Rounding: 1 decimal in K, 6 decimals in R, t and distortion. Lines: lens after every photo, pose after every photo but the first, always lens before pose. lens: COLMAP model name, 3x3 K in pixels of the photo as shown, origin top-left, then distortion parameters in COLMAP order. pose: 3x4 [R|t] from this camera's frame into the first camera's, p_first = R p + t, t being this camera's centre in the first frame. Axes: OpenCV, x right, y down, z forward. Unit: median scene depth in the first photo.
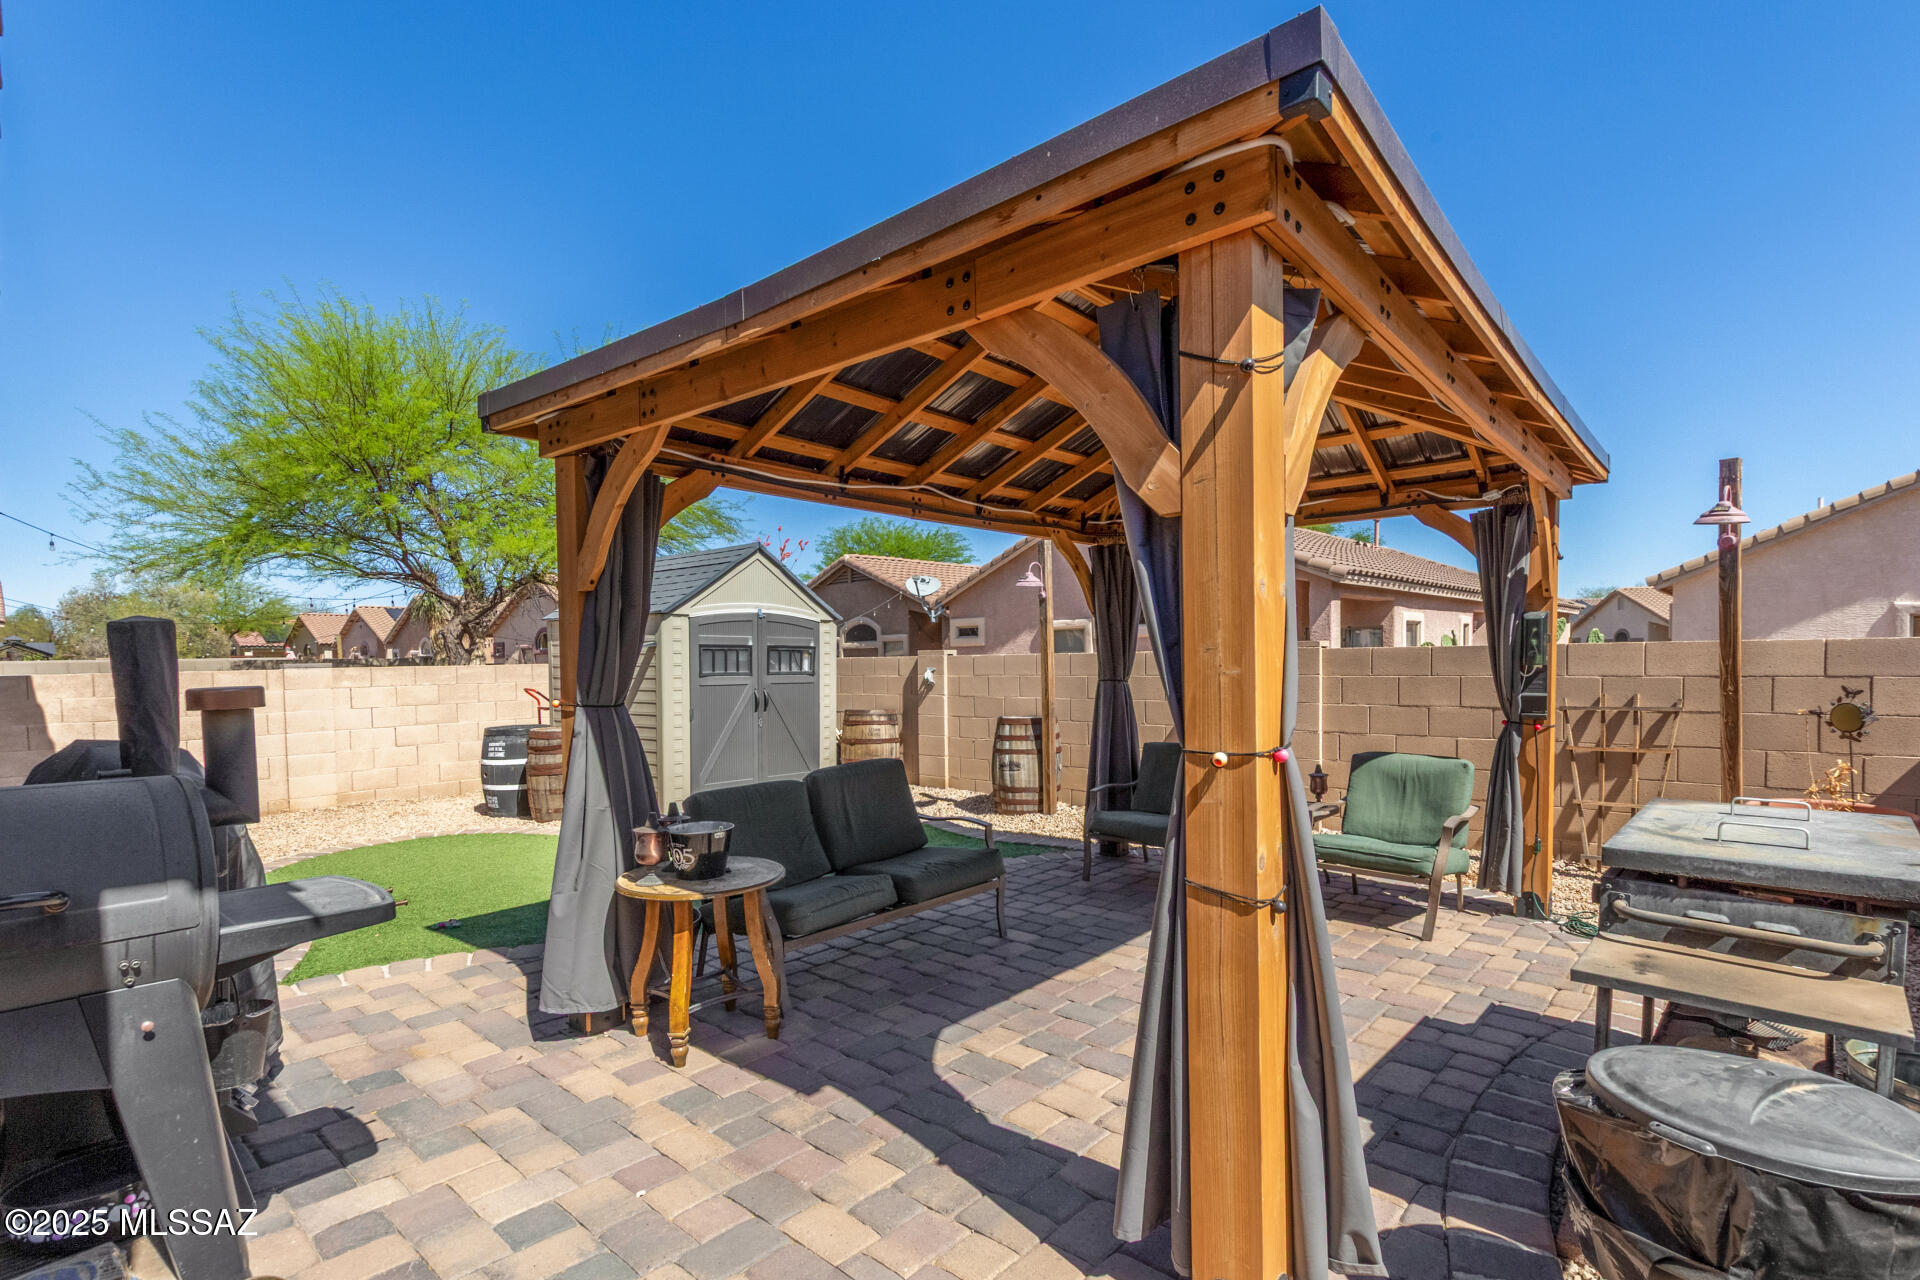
lens RADIAL K [[913.9, 0, 967.3], [0, 913.9, 688.7], [0, 0, 1]] dist [-0.003704, -0.000223]
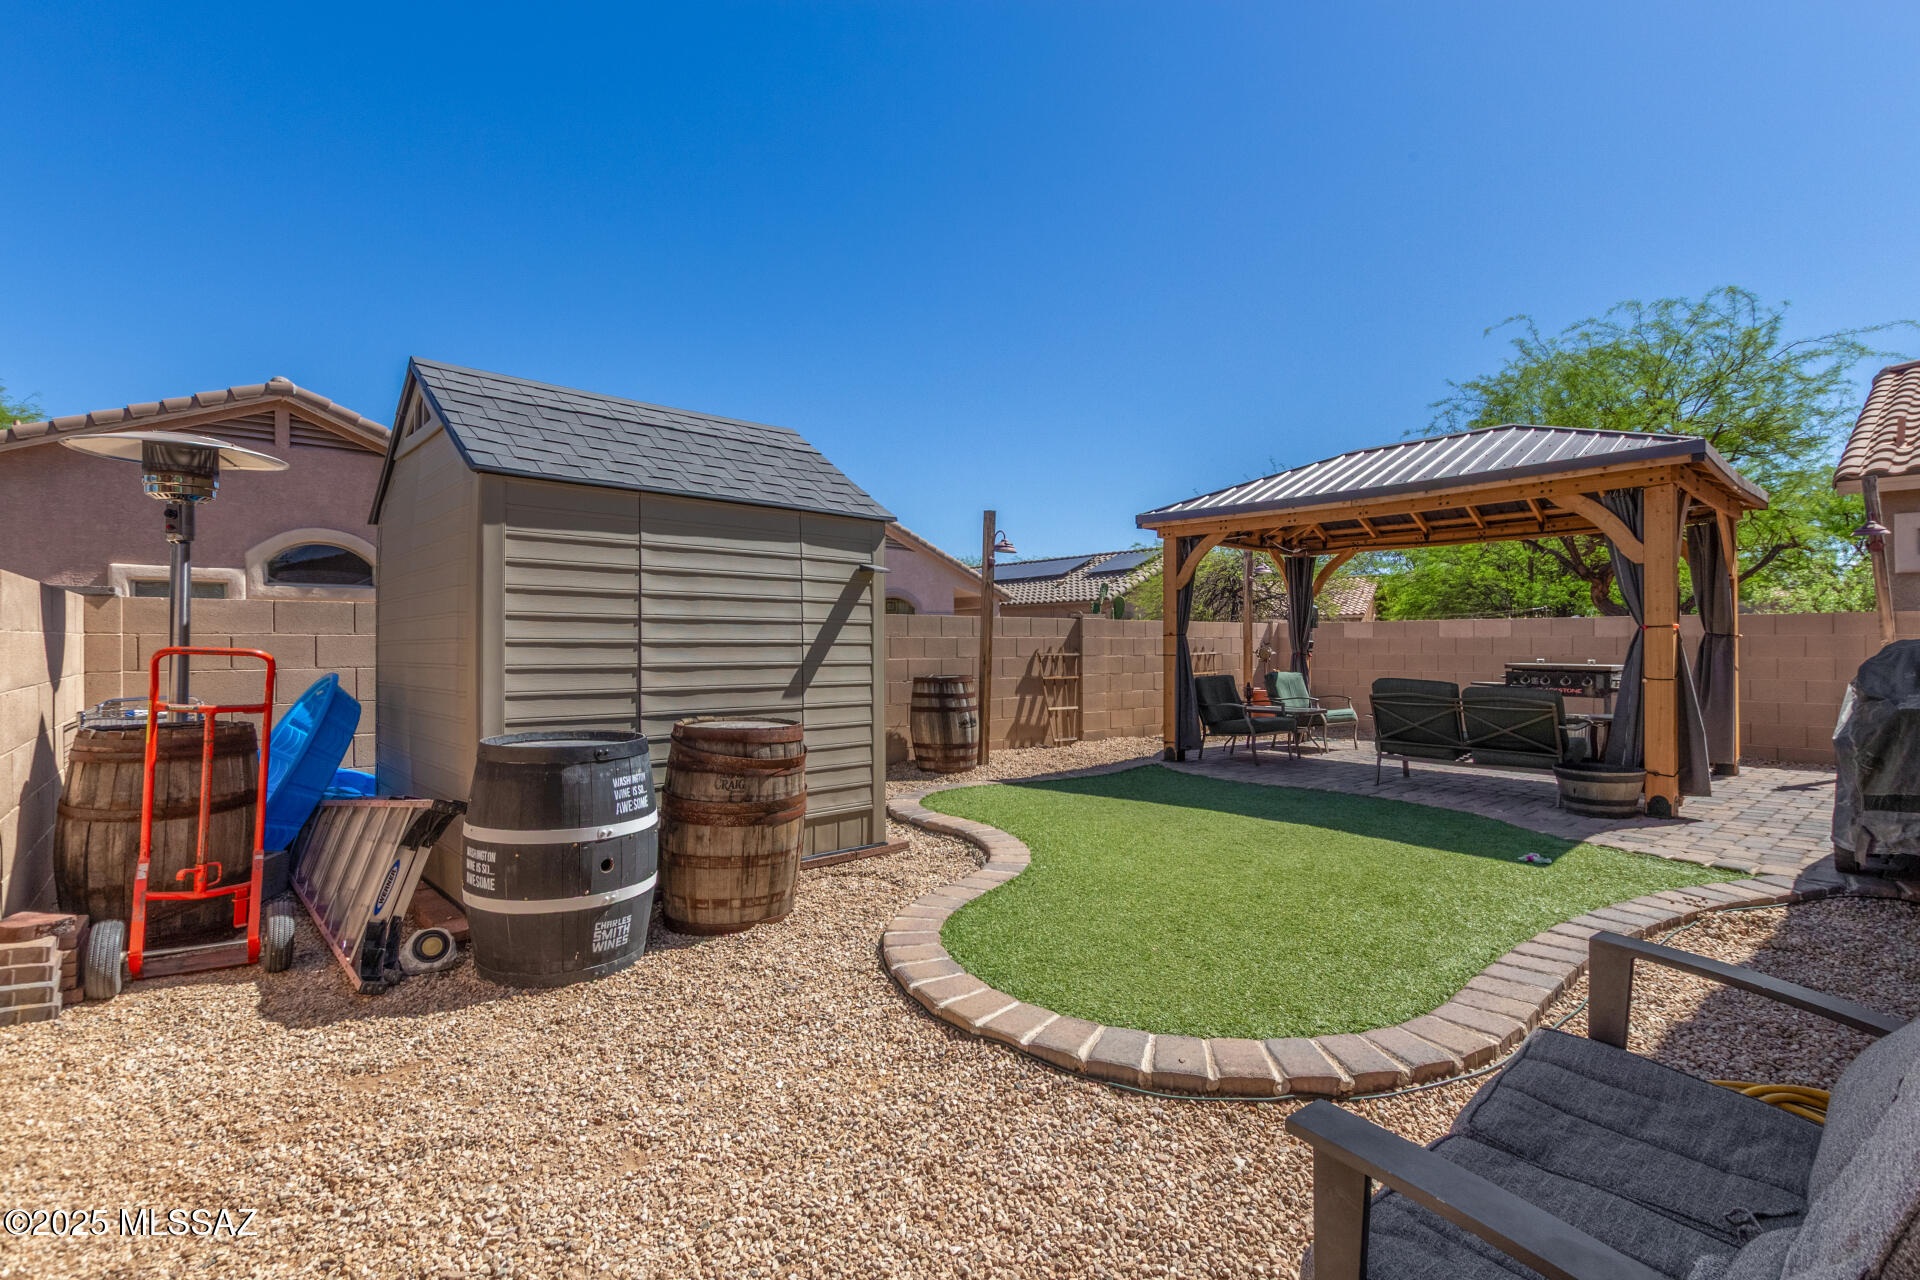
lens RADIAL K [[890.0, 0, 960.0], [0, 890.0, 640.0], [0, 0, 1]] dist [-0.002952, -0.000938]
pose [[0.137001, 0.019460, 0.990380, -0.951073], [0.031233, 0.999225, -0.023954, 0.015987], [-0.990078, 0.034215, 0.136287, 0.875949]]
